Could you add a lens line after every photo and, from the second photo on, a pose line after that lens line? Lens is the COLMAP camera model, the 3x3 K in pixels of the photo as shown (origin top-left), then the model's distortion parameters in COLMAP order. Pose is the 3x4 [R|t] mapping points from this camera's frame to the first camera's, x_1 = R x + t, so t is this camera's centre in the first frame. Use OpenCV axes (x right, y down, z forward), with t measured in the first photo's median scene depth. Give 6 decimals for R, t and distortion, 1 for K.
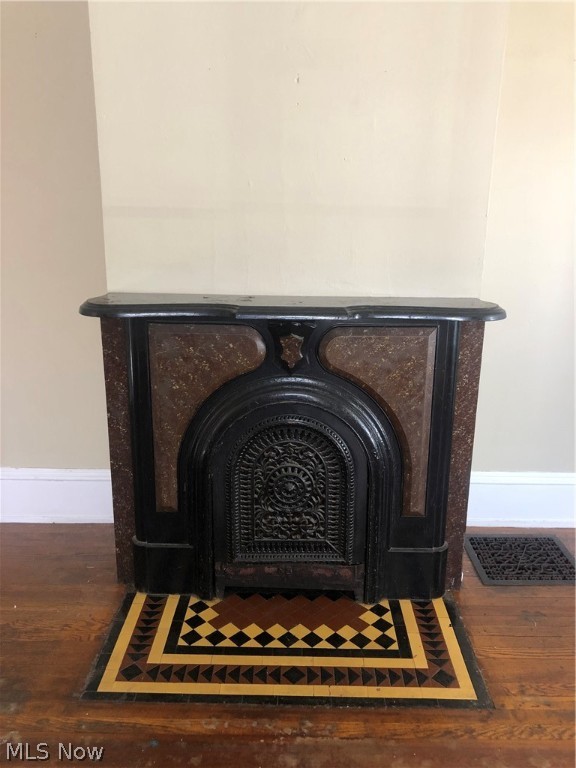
lens RADIAL K [[625.9, 0, 301.1], [0, 625.9, 362.8], [0, 0, 1]] dist [0.004073, 0.003864]
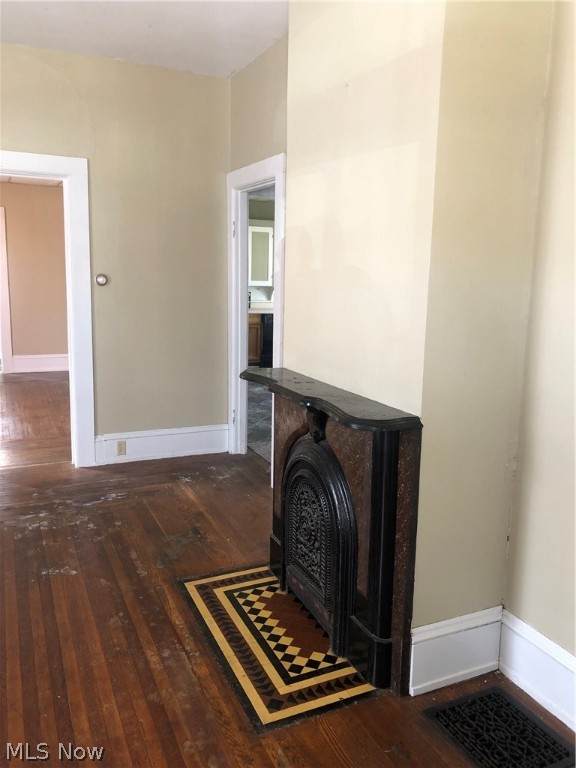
lens RADIAL K [[632.7, 0, 288.0], [0, 632.7, 384.0], [0, 0, 1]] dist [0.008797, 0.005507]
pose [[0.415493, 0.152495, -0.896722, 1.153022], [-0.241819, 0.968888, 0.052722, -0.158915], [0.876863, 0.194939, 0.439443, 0.328777]]
